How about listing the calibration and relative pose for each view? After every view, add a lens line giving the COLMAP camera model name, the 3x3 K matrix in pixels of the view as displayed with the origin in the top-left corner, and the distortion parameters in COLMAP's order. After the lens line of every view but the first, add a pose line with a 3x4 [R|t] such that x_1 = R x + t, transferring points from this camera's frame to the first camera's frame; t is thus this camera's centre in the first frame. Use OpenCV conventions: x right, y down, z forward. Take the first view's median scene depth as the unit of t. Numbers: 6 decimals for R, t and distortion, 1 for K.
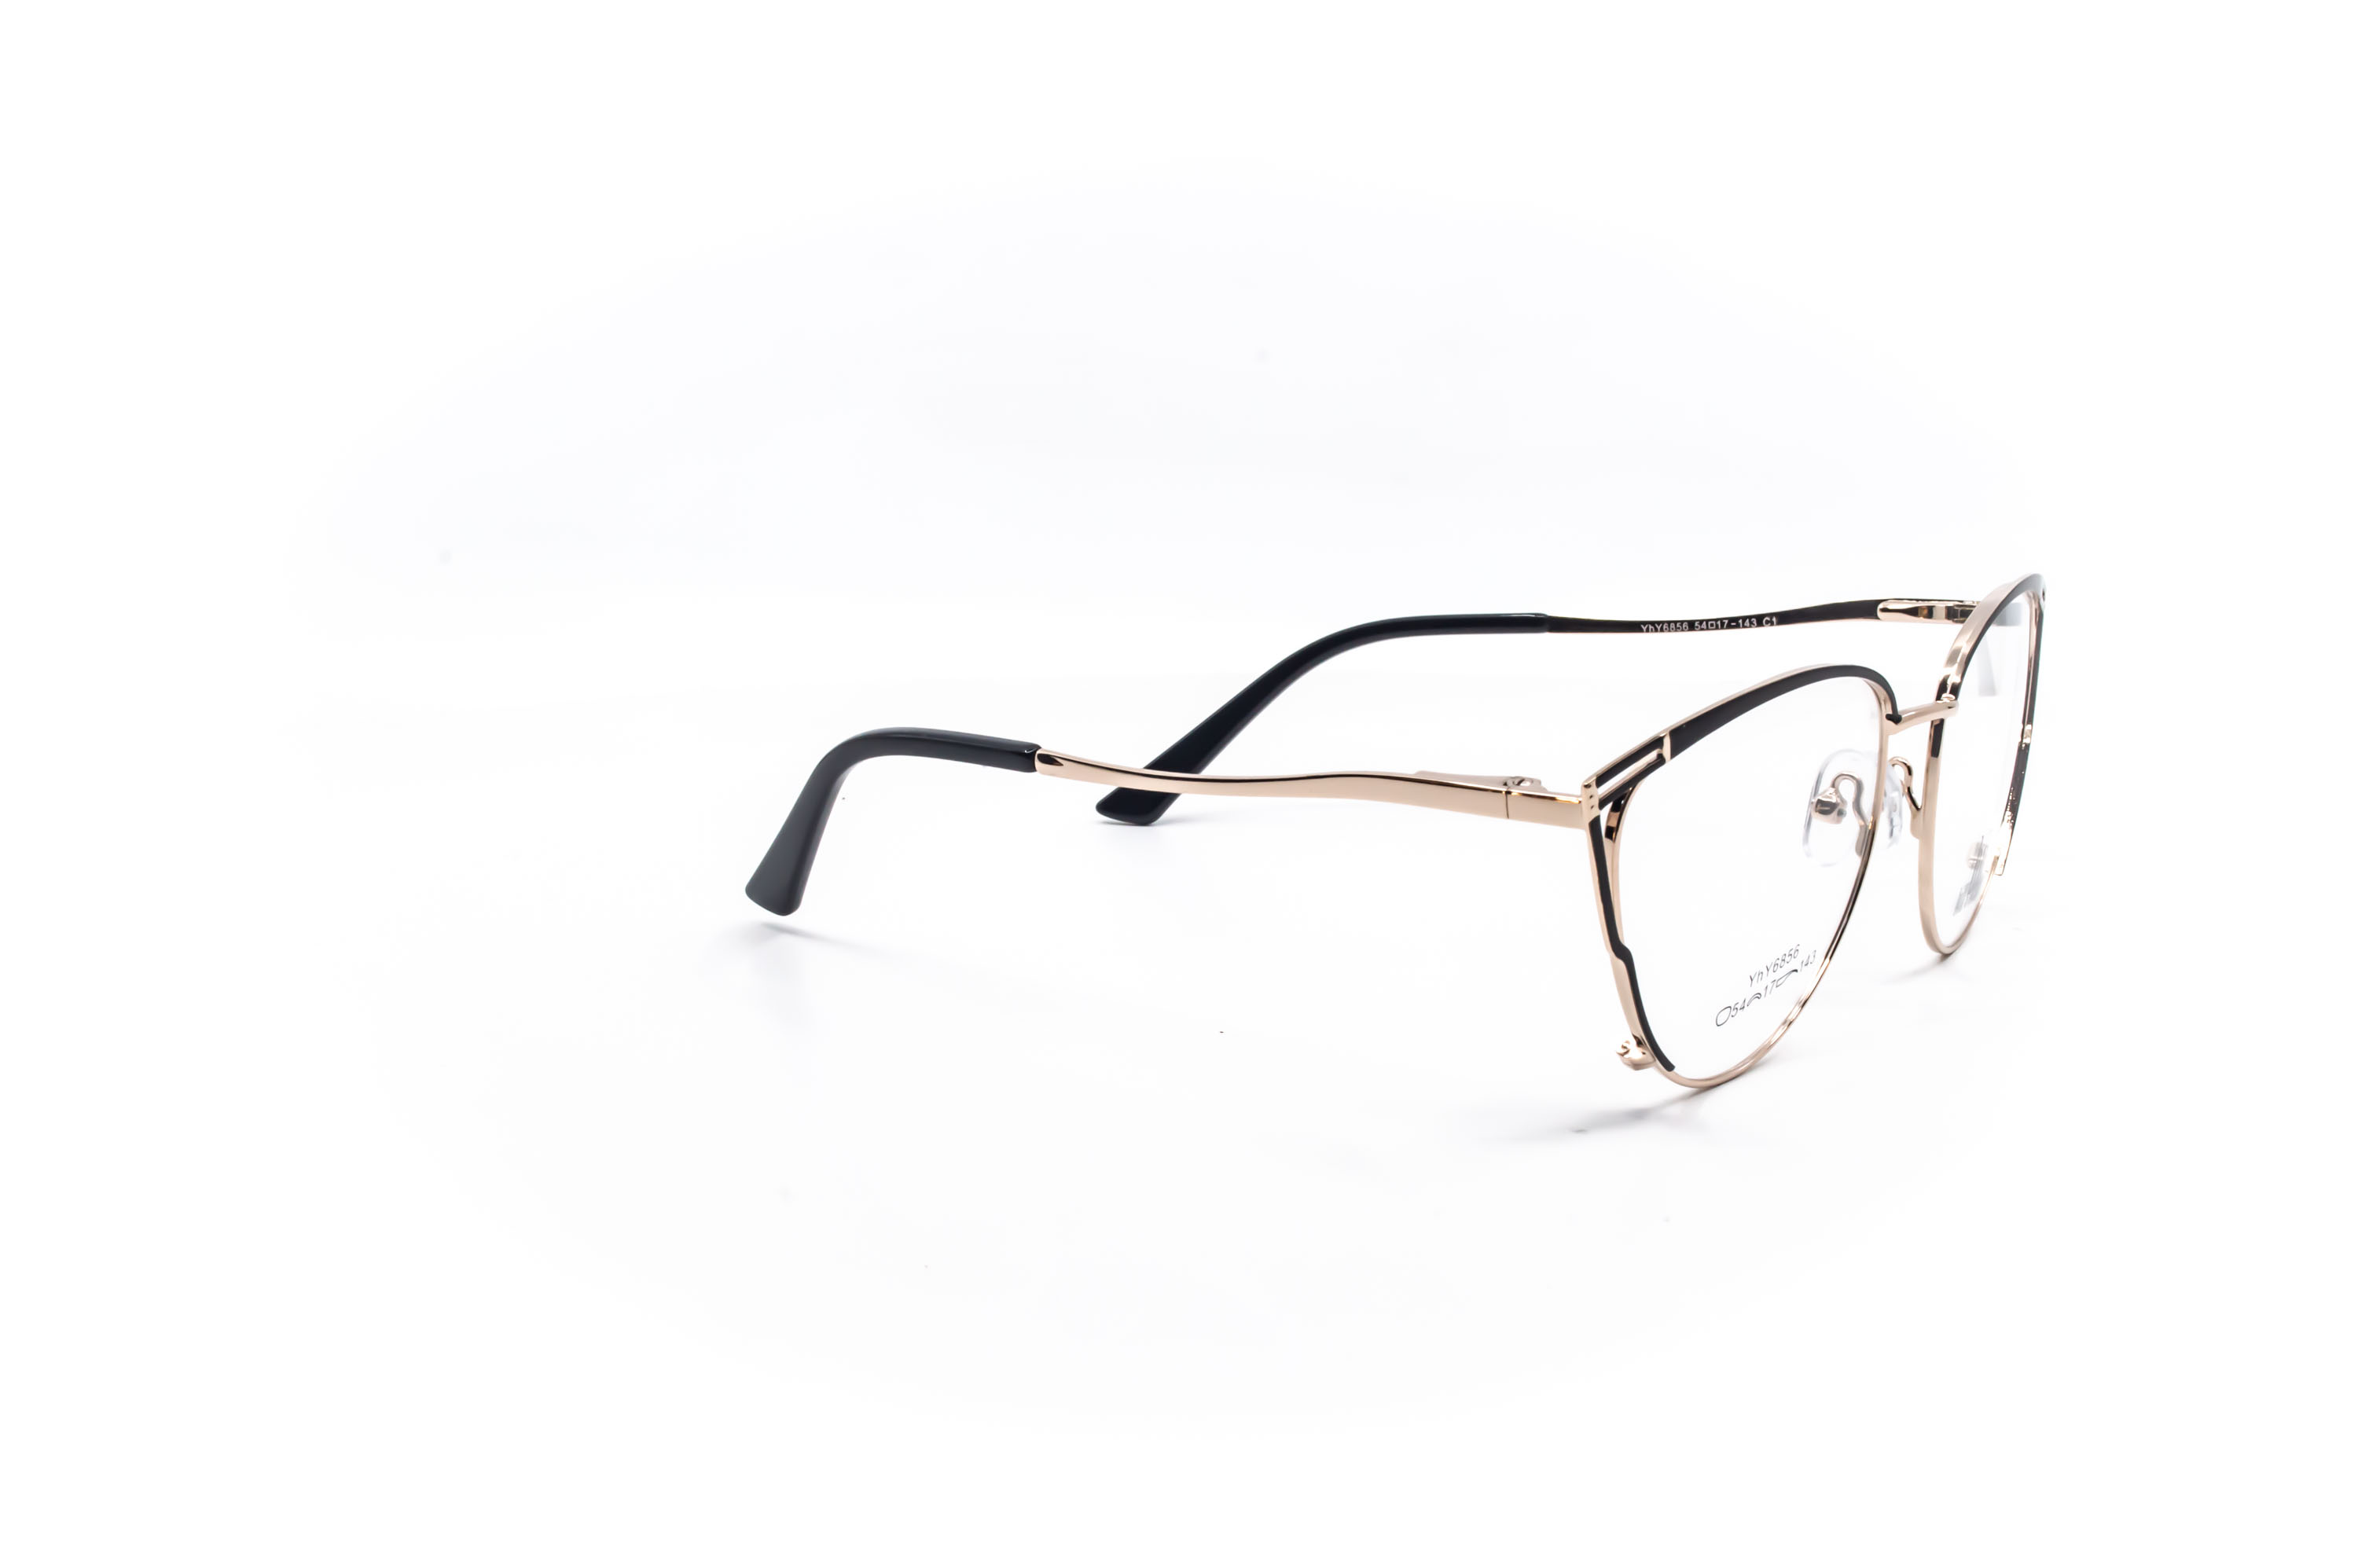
lens RADIAL K [[3104.2, 0, 1179.0], [0, 3104.2, 784.0], [0, 0, 1]] dist [-0.032669, -0.036789]
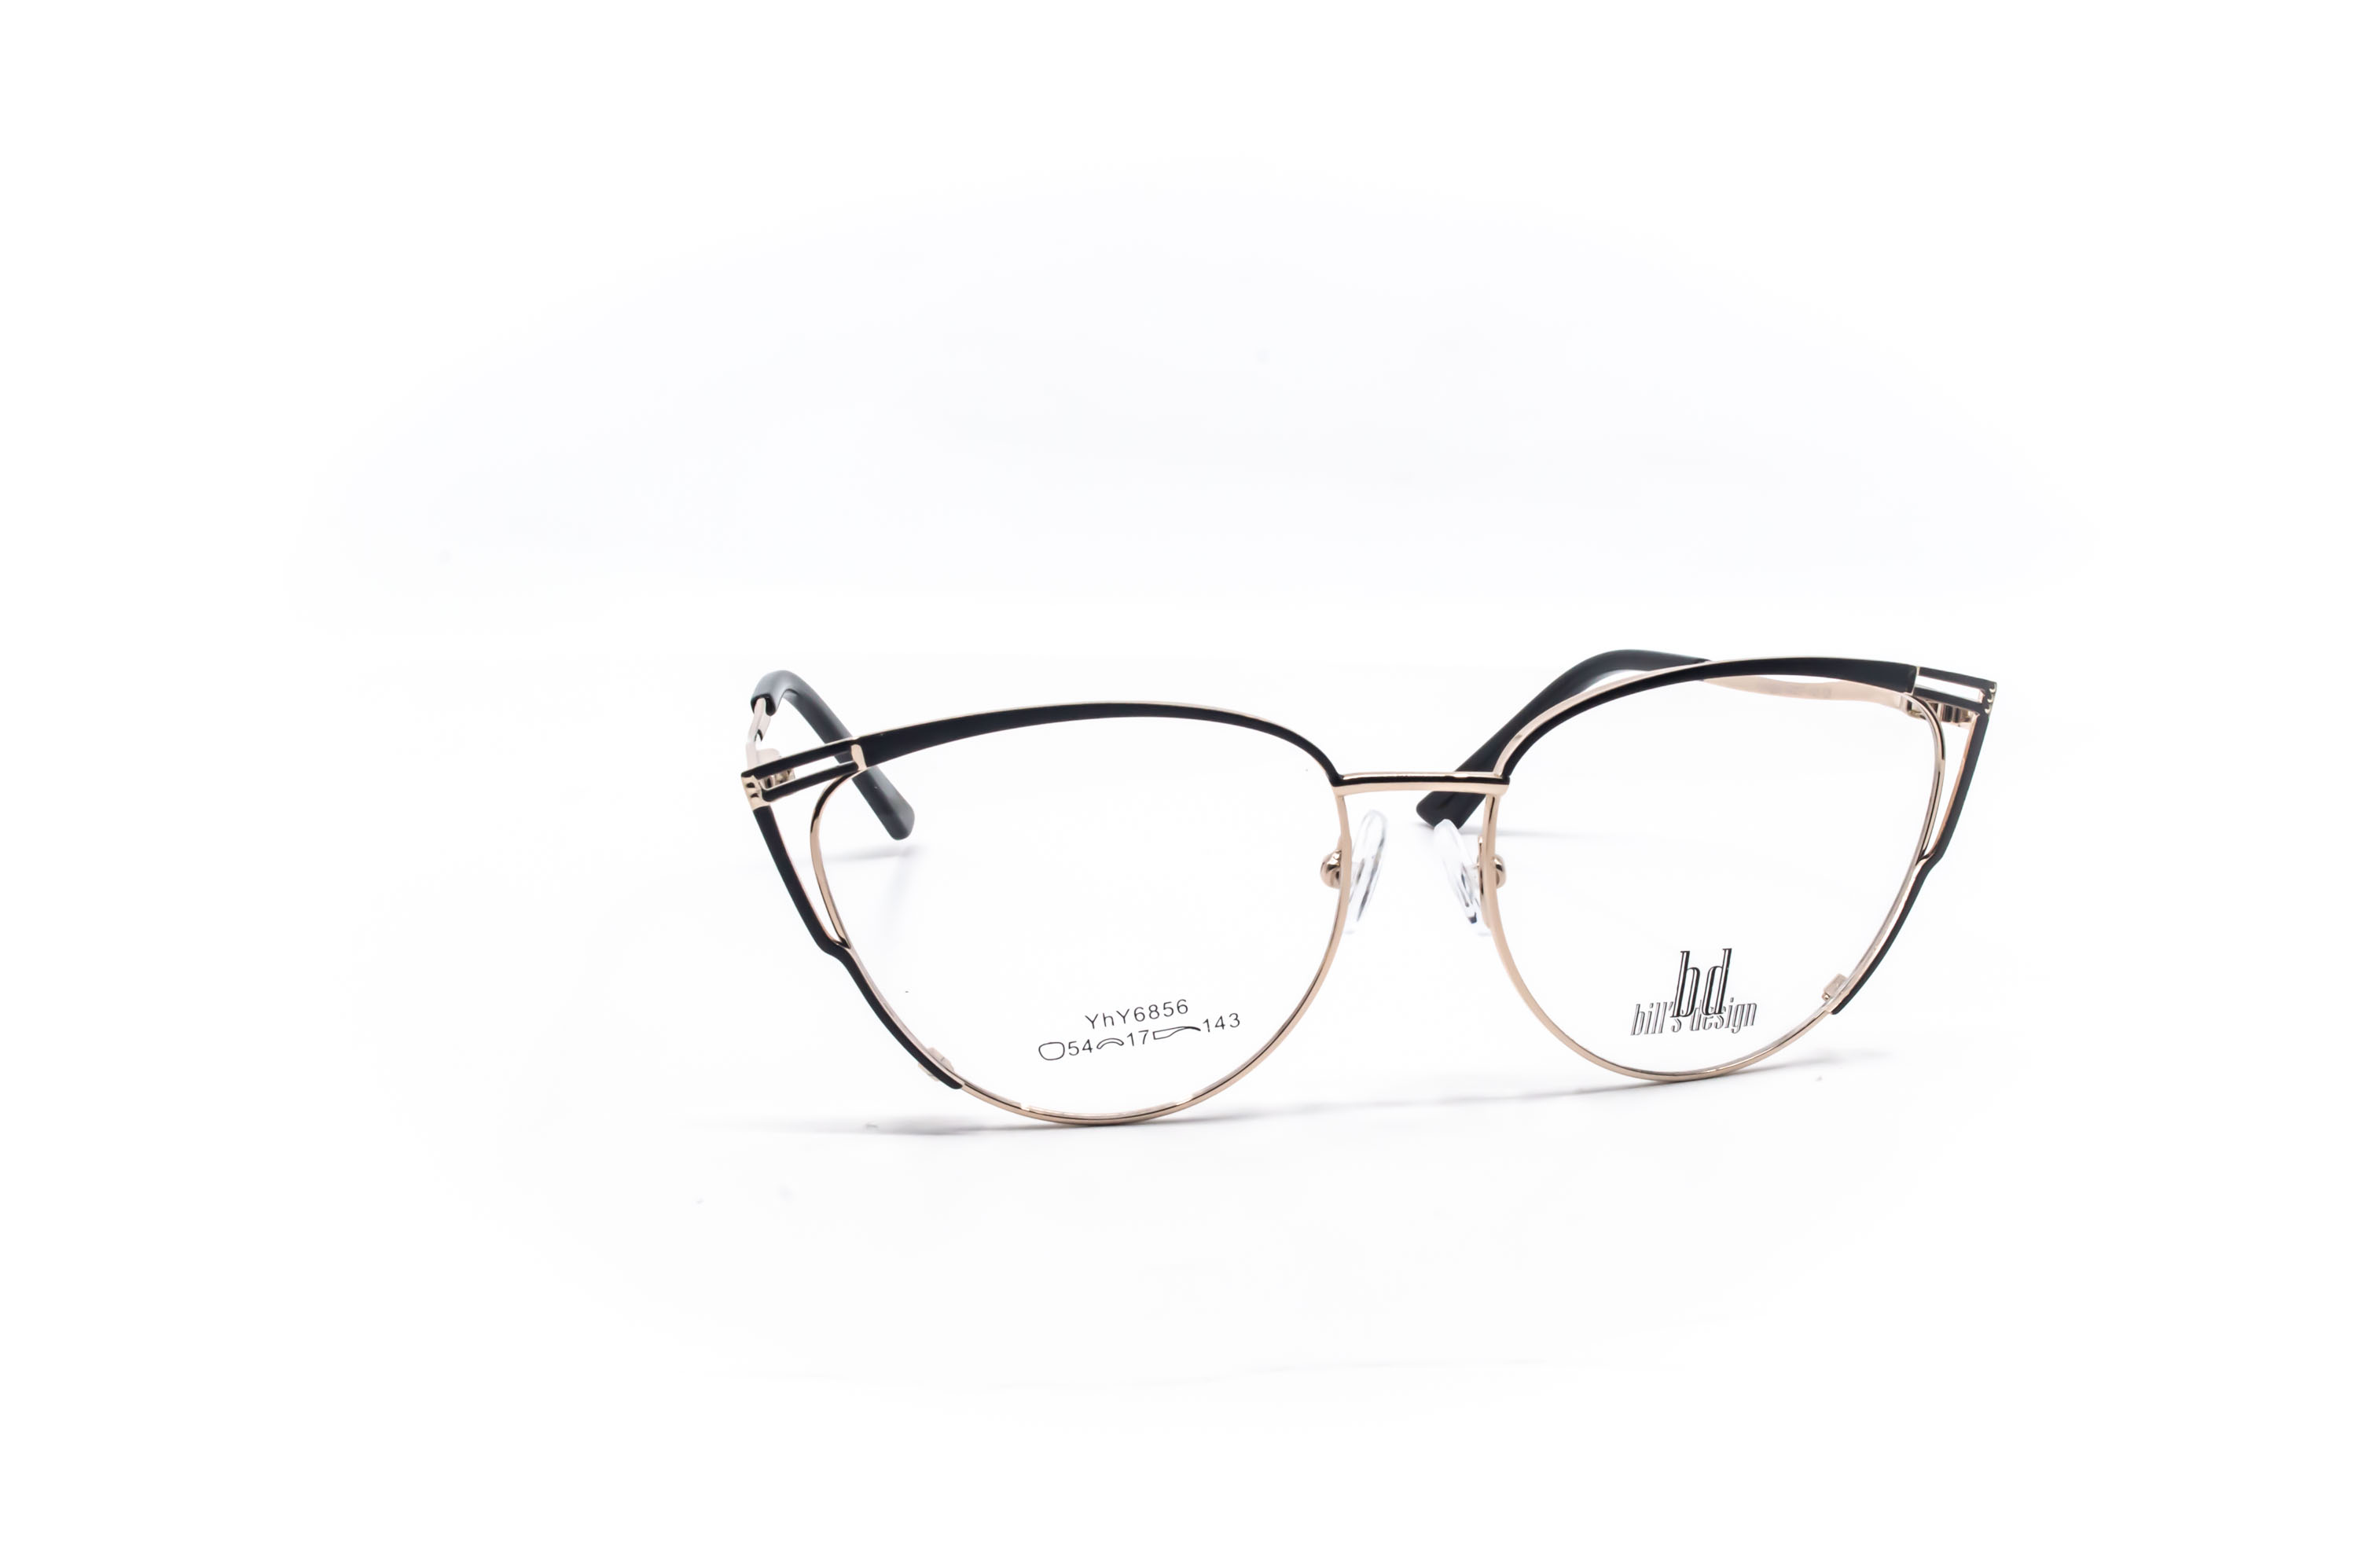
lens RADIAL K [[3193.6, 0, 1179.0], [0, 3193.6, 784.0], [0, 0, 1]] dist [-0.036229, -0.012579]
pose [[0.712561, 0.141503, -0.687193, 0.827070], [-0.136481, 0.988696, 0.062068, -0.070300], [0.688208, 0.049562, 0.723818, 0.287566]]
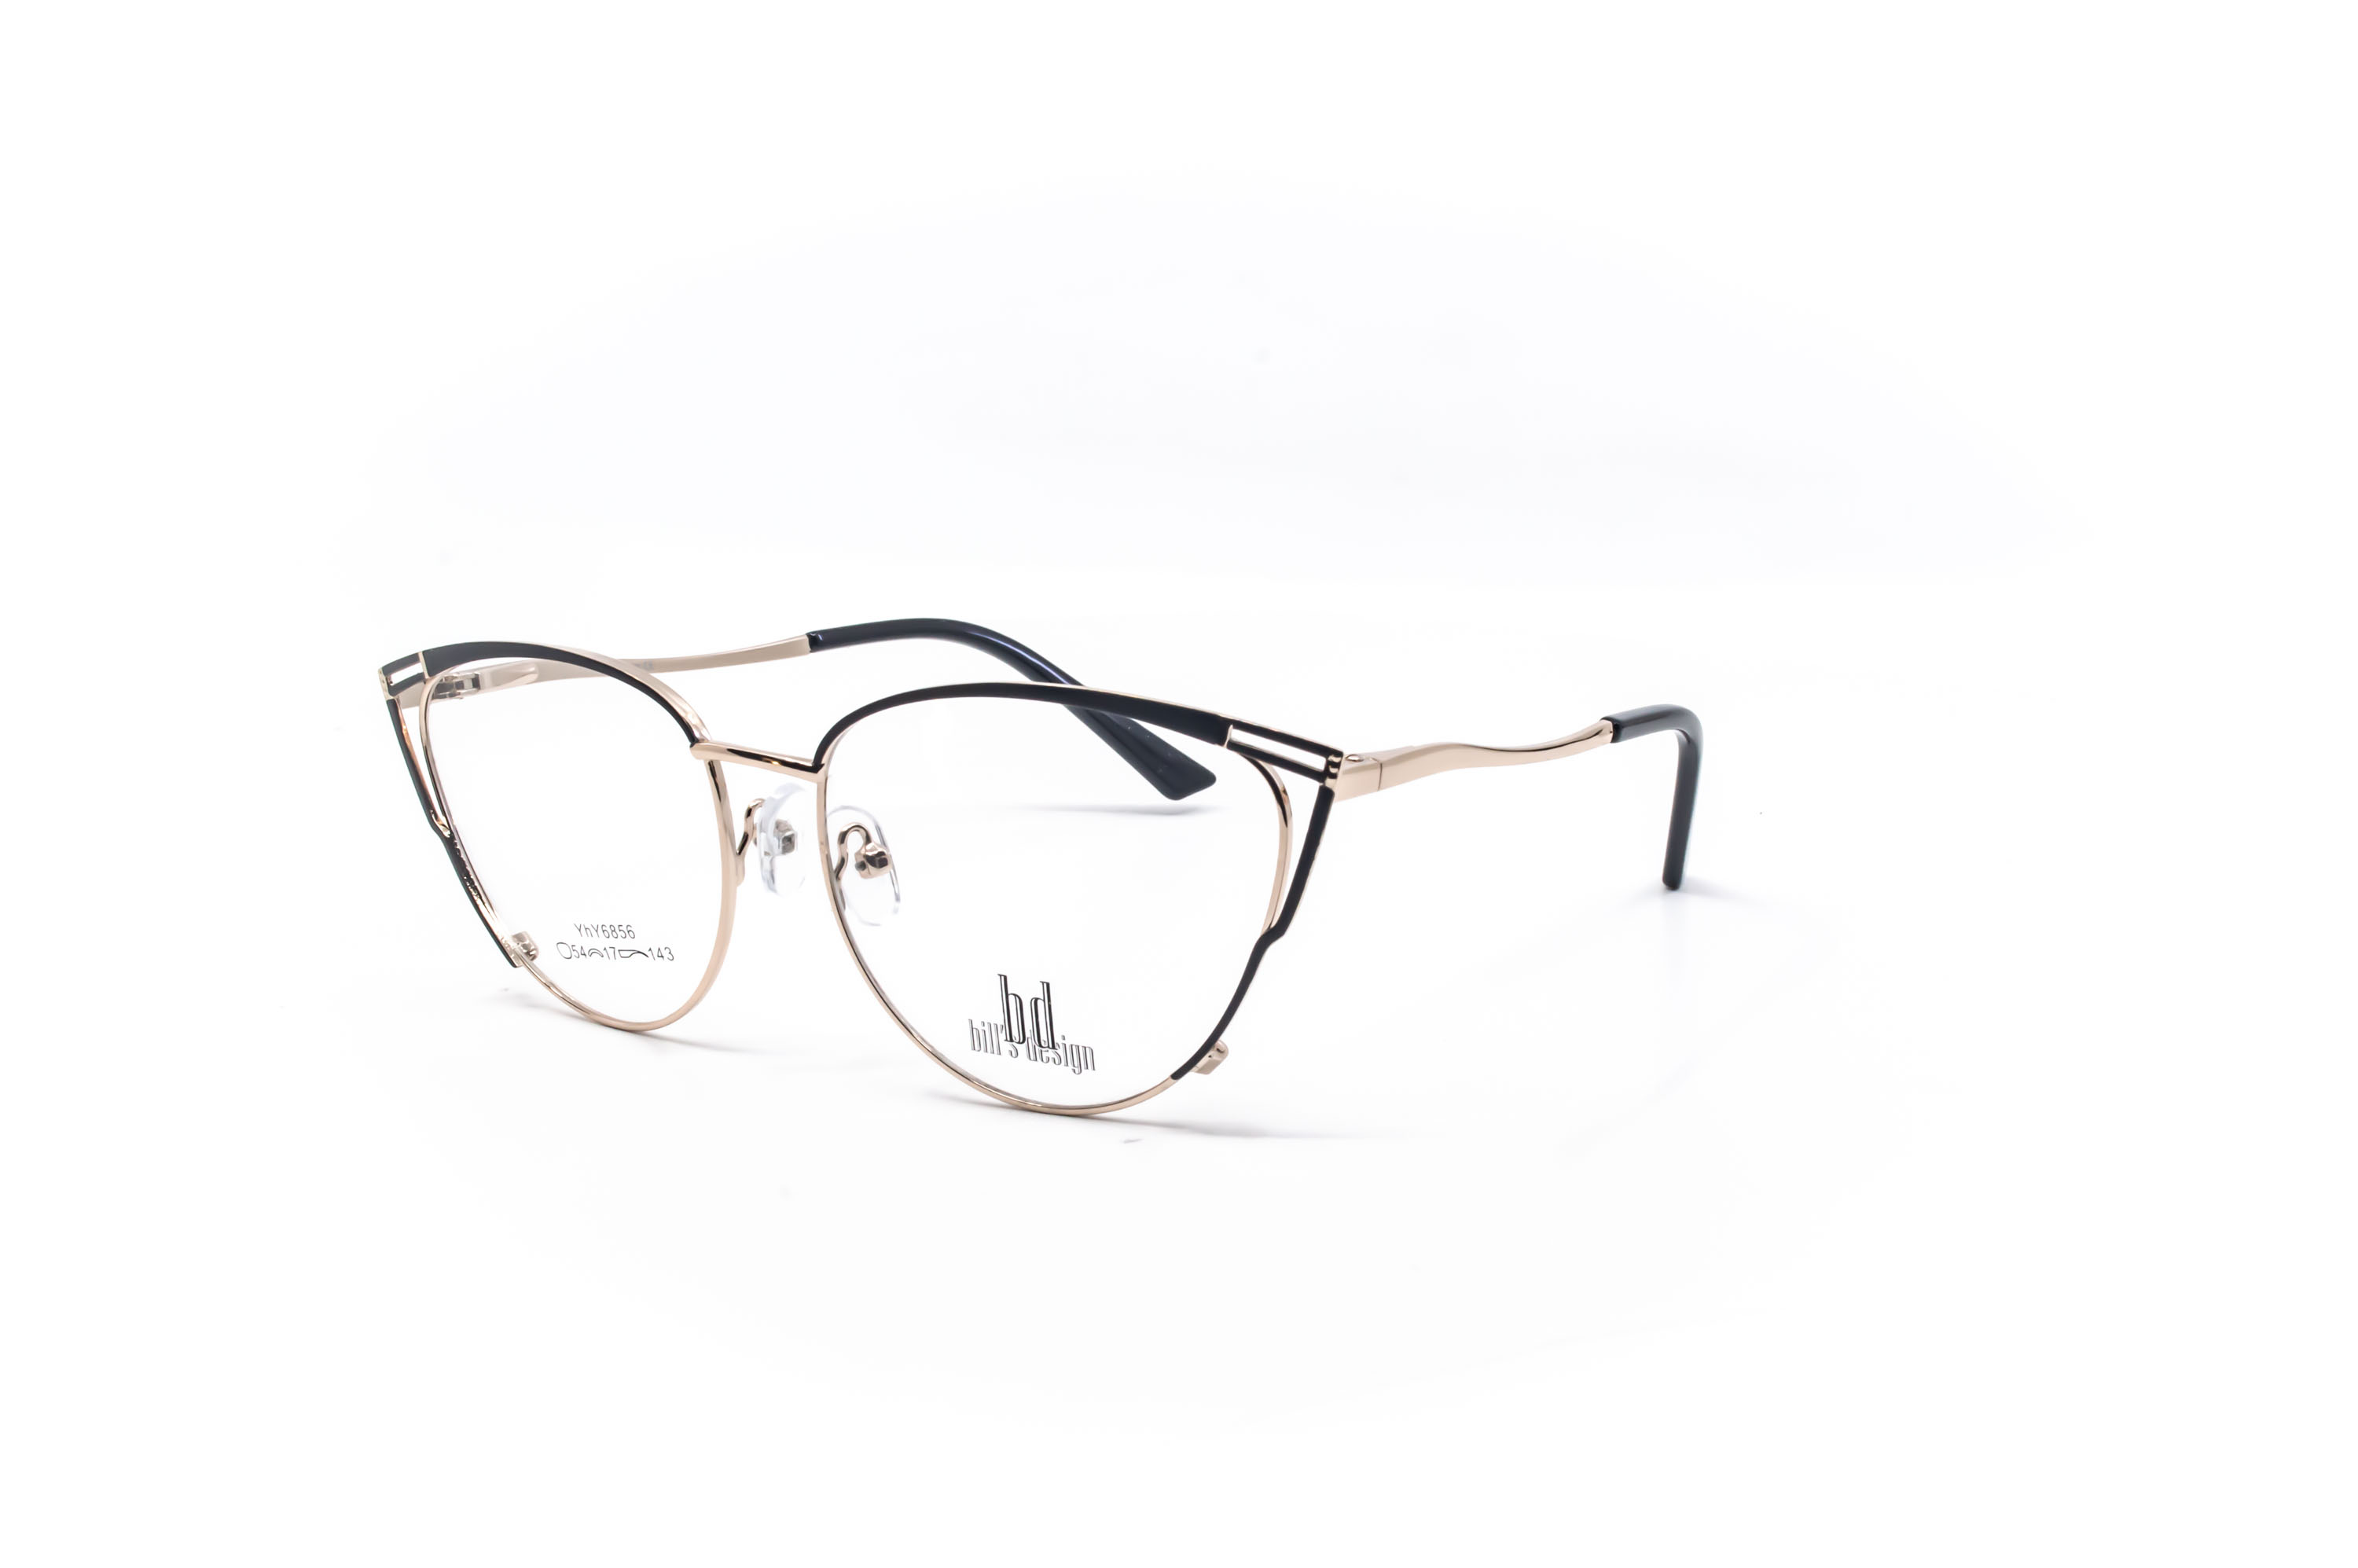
lens RADIAL K [[3104.2, 0, 1179.0], [0, 3104.2, 784.0], [0, 0, 1]] dist [-0.032669, -0.036789]
pose [[0.005970, 0.211241, -0.977416, 1.162328], [-0.189501, 0.959961, 0.206311, -0.233455], [0.981862, 0.183989, 0.045761, 1.088893]]
